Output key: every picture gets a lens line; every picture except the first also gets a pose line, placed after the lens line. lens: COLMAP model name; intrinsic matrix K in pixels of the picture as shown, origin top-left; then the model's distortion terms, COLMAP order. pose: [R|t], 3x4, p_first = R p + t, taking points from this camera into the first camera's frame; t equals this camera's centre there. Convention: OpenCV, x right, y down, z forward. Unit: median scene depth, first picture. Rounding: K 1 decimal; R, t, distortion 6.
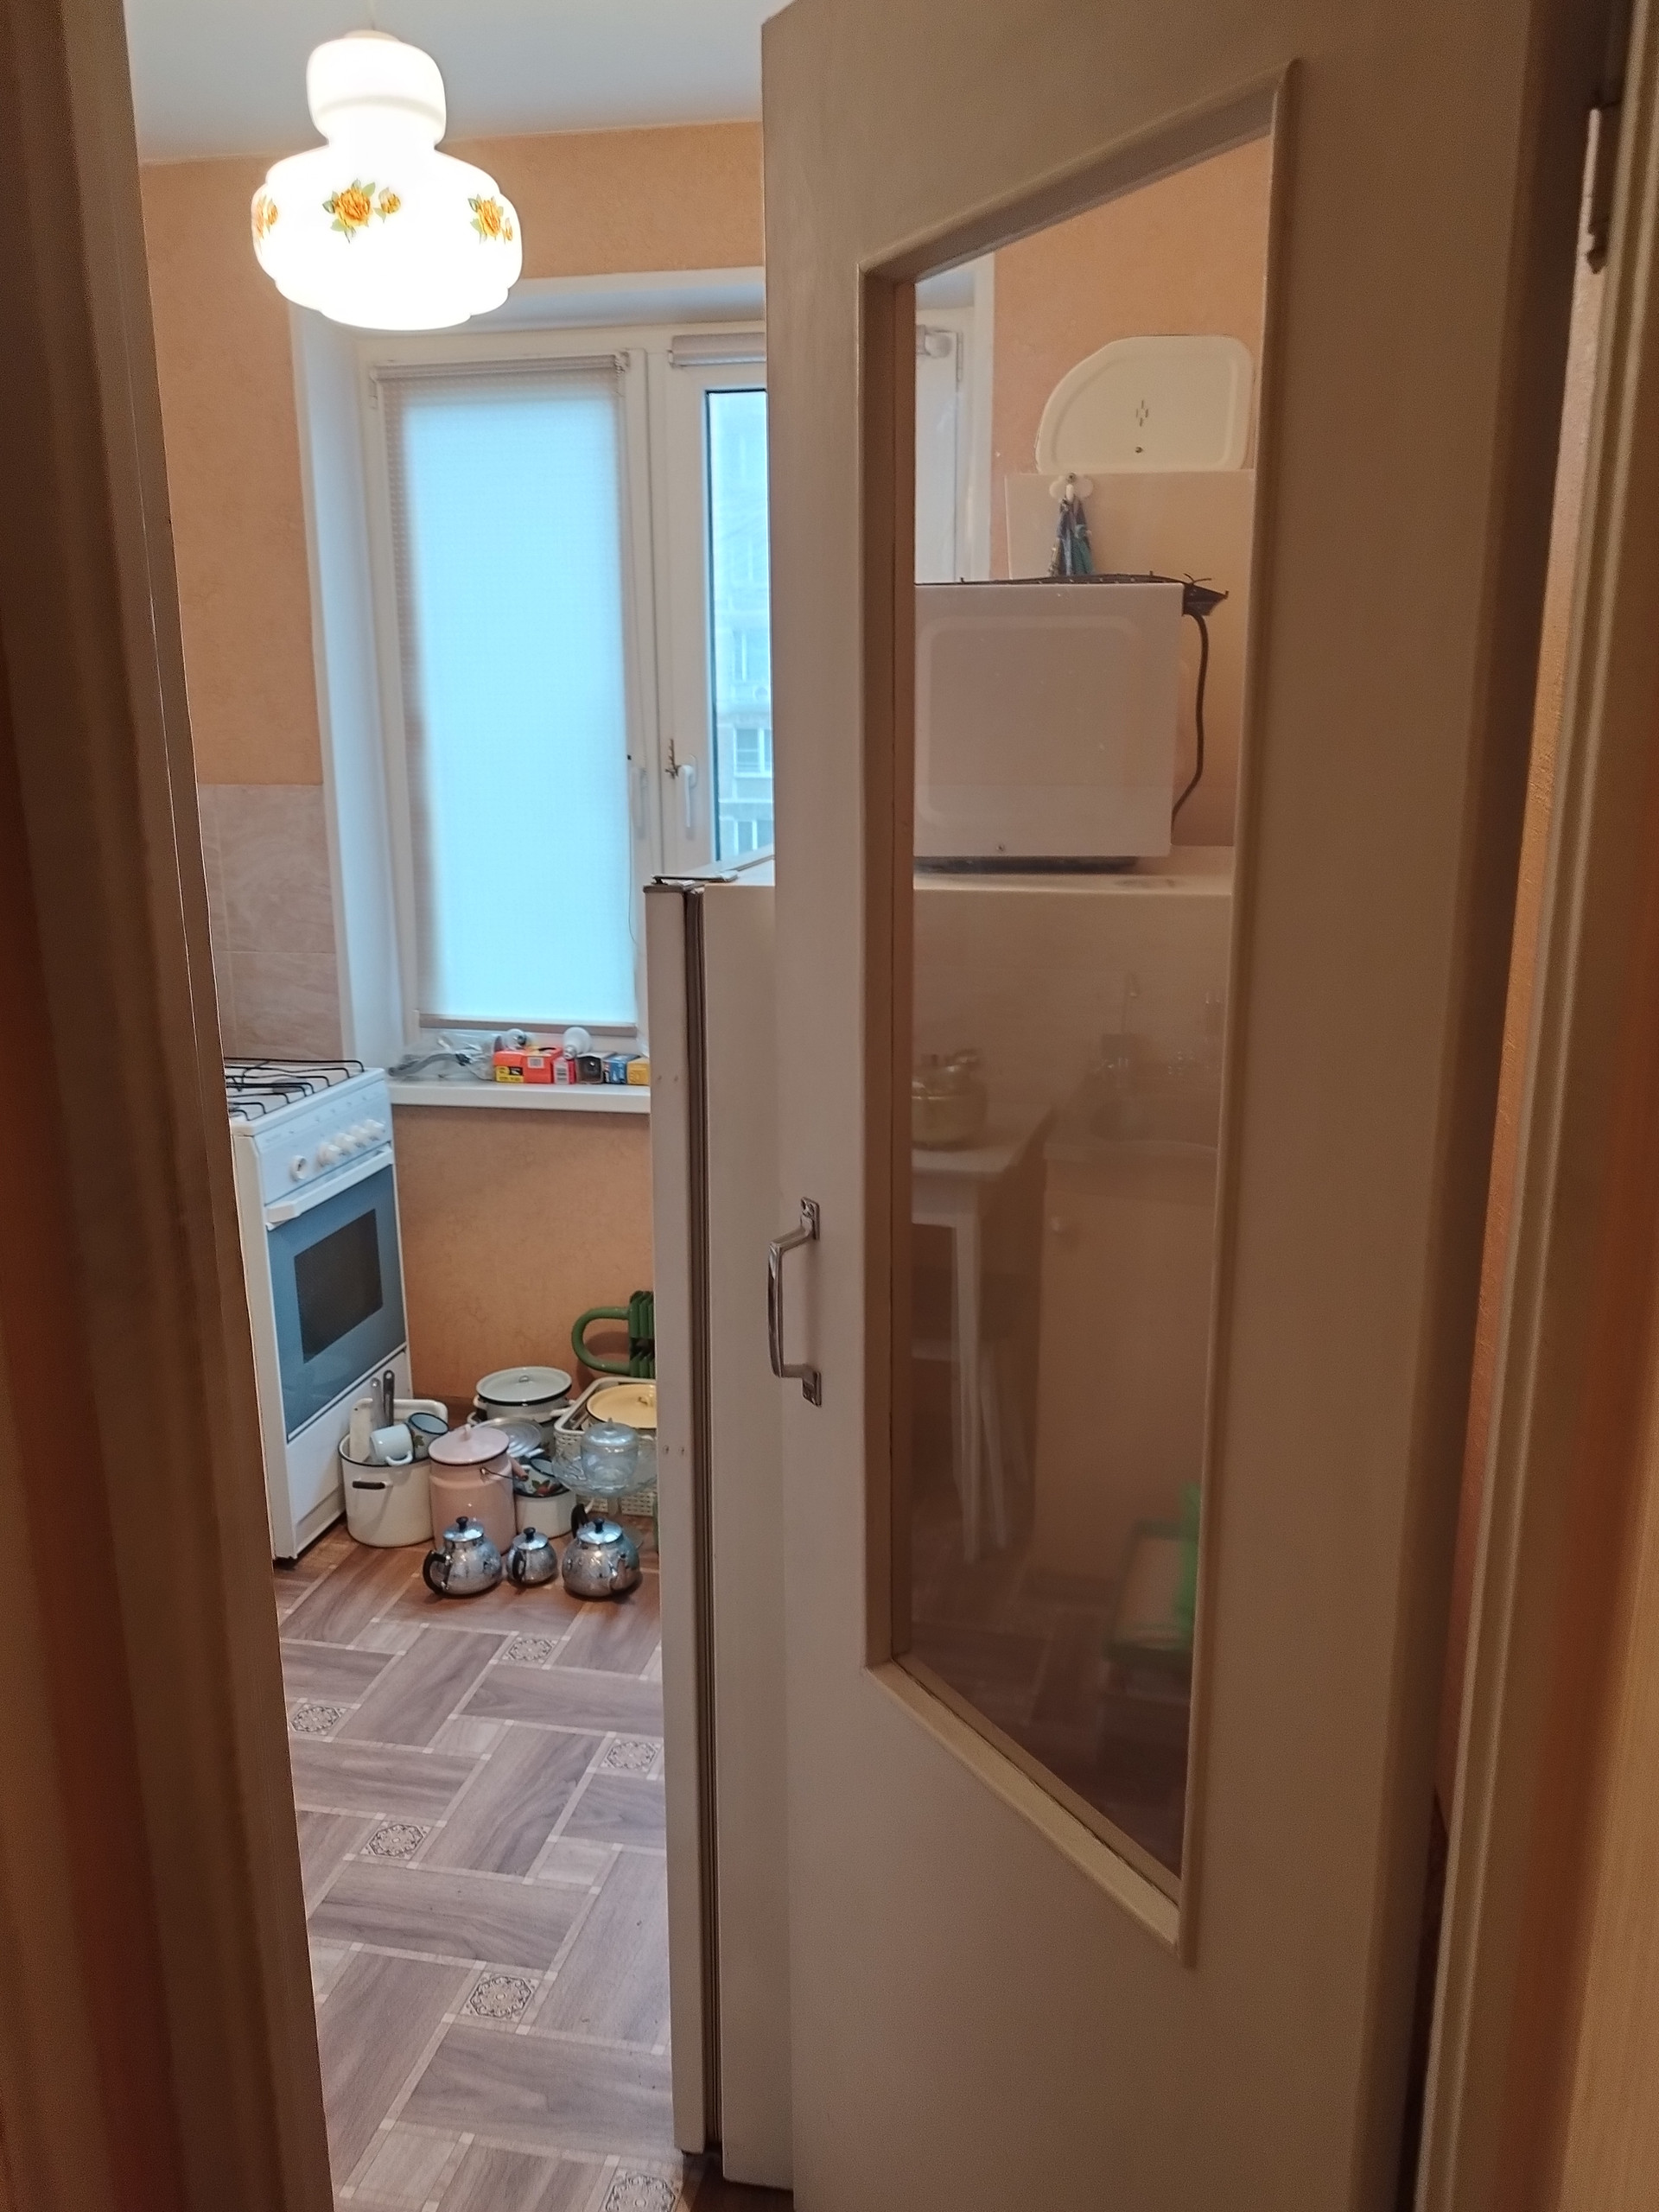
lens RADIAL K [[1598.7, 0, 833.6], [0, 1598.7, 1105.0], [0, 0, 1]] dist [0.032410, -0.030367]
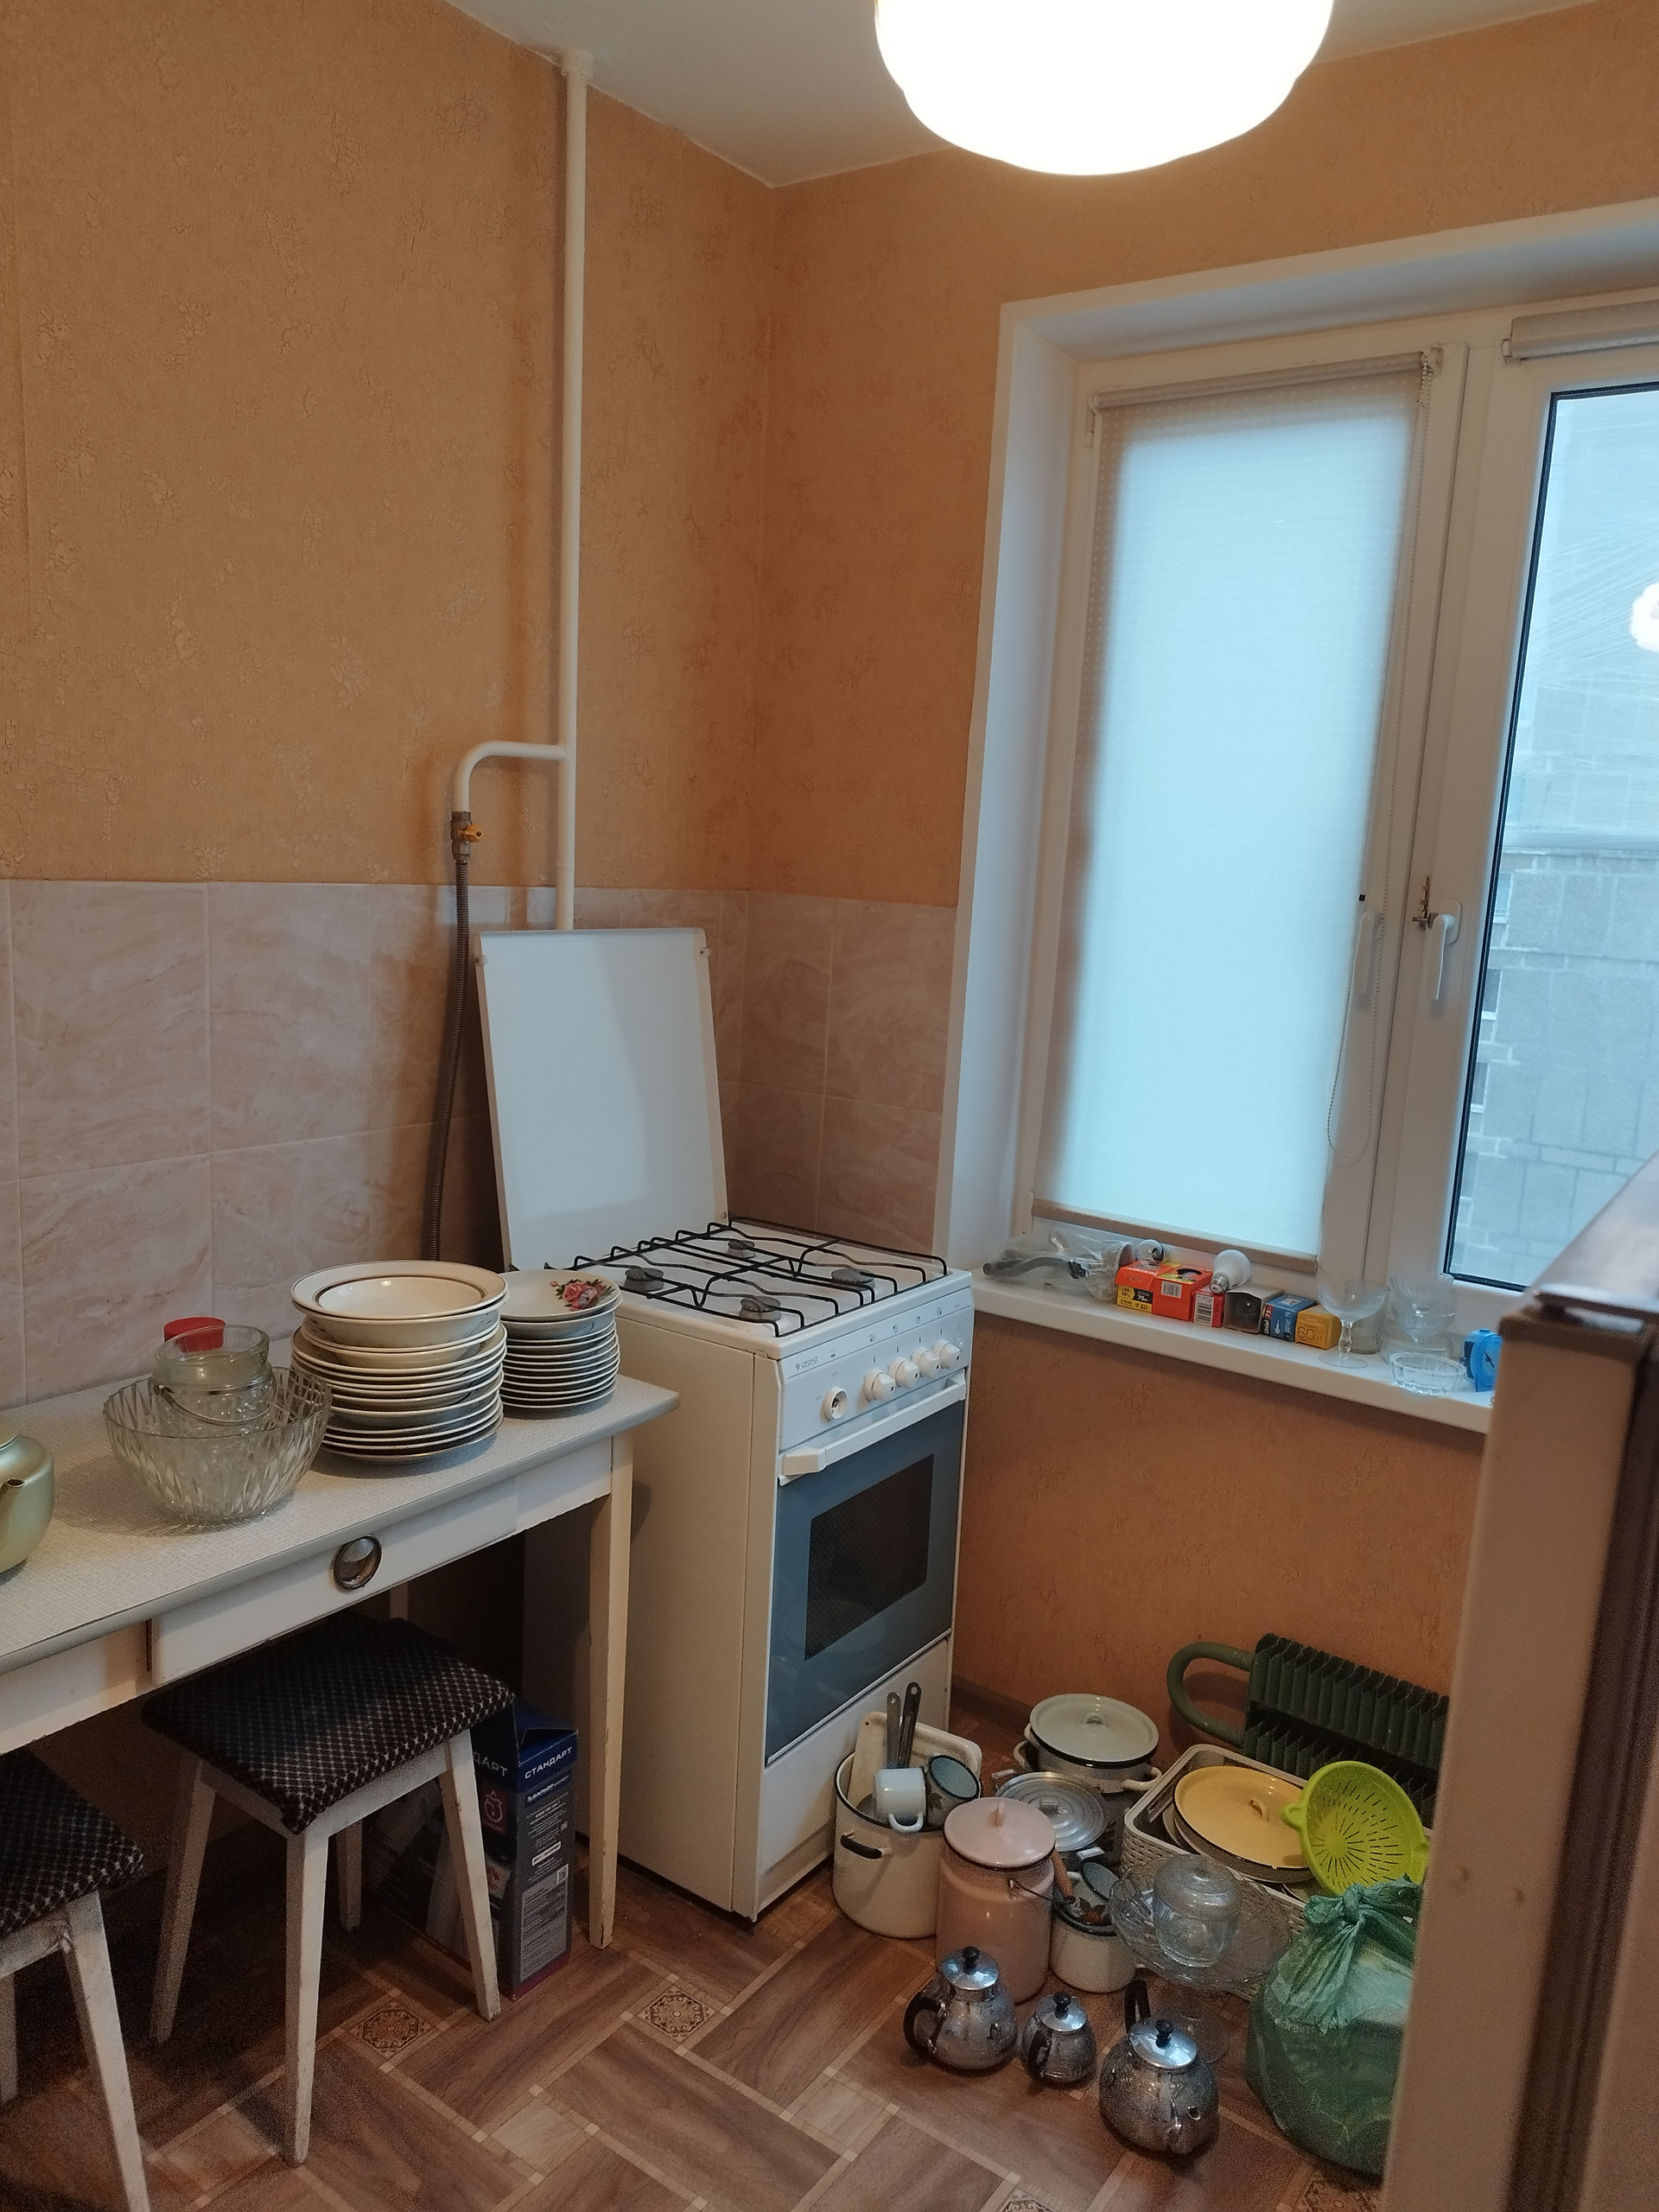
lens RADIAL K [[1609.3, 0, 790.7], [0, 1609.3, 1111.1], [0, 0, 1]] dist [0.027684, -0.029158]
pose [[0.900933, 0.122525, -0.416301, -0.047158], [-0.152272, 0.987574, -0.038877, -0.057539], [0.406365, 0.098416, 0.908395, 0.257271]]
